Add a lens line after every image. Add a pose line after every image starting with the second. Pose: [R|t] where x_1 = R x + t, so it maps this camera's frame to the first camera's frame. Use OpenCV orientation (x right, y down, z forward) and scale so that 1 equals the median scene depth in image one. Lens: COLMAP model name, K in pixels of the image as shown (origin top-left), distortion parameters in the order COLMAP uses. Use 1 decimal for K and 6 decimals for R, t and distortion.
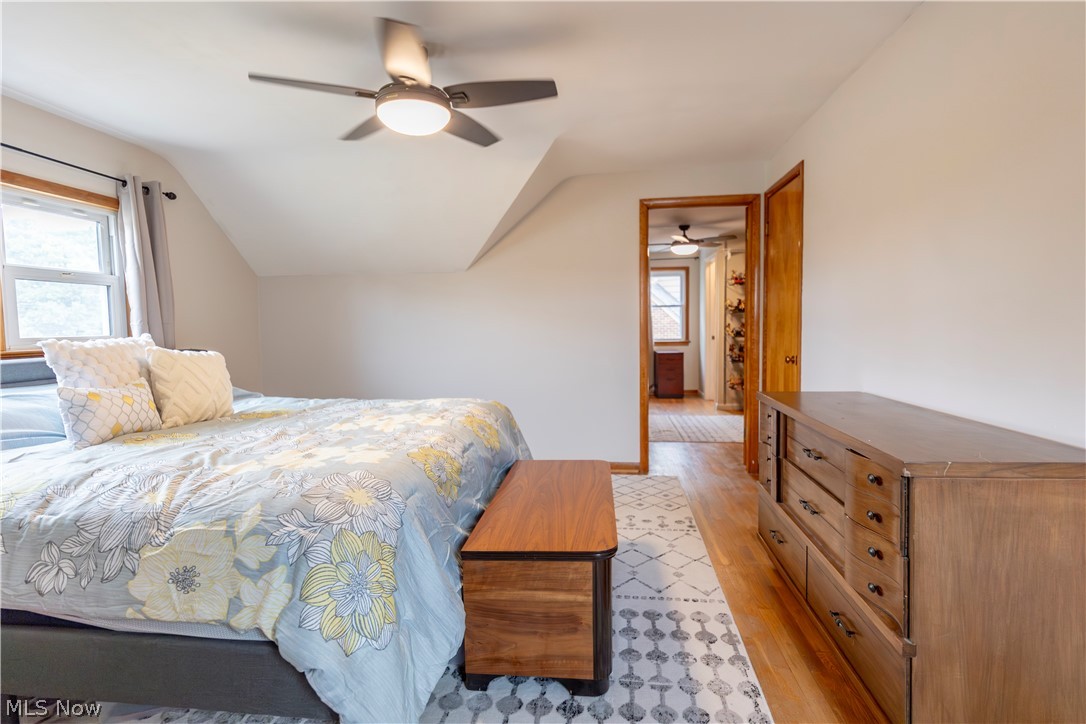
lens RADIAL K [[536.3, 0, 542.0], [0, 536.3, 360.4], [0, 0, 1]] dist [0.000777, -0.000284]
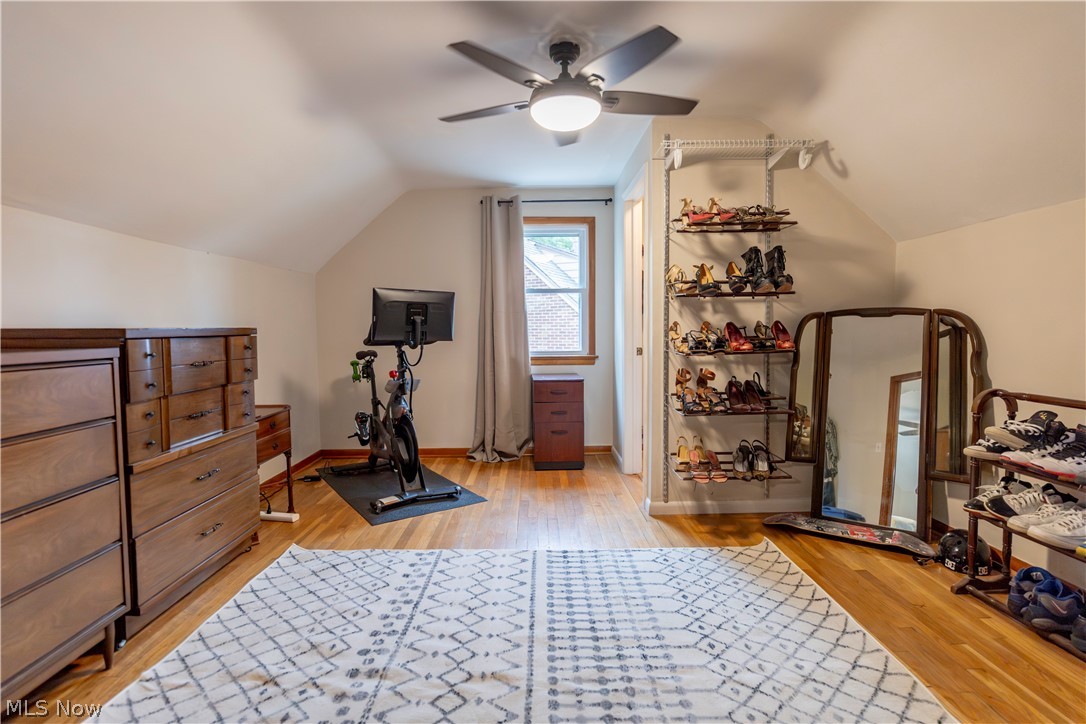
lens RADIAL K [[526.6, 0, 540.1], [0, 526.6, 359.4], [0, 0, 1]] dist [-0.001568, -0.000091]
pose [[0.991737, -0.001651, 0.128273, 0.165563], [0.002470, 0.999978, -0.006225, -0.032224], [-0.128260, 0.006490, 0.991719, 0.528315]]
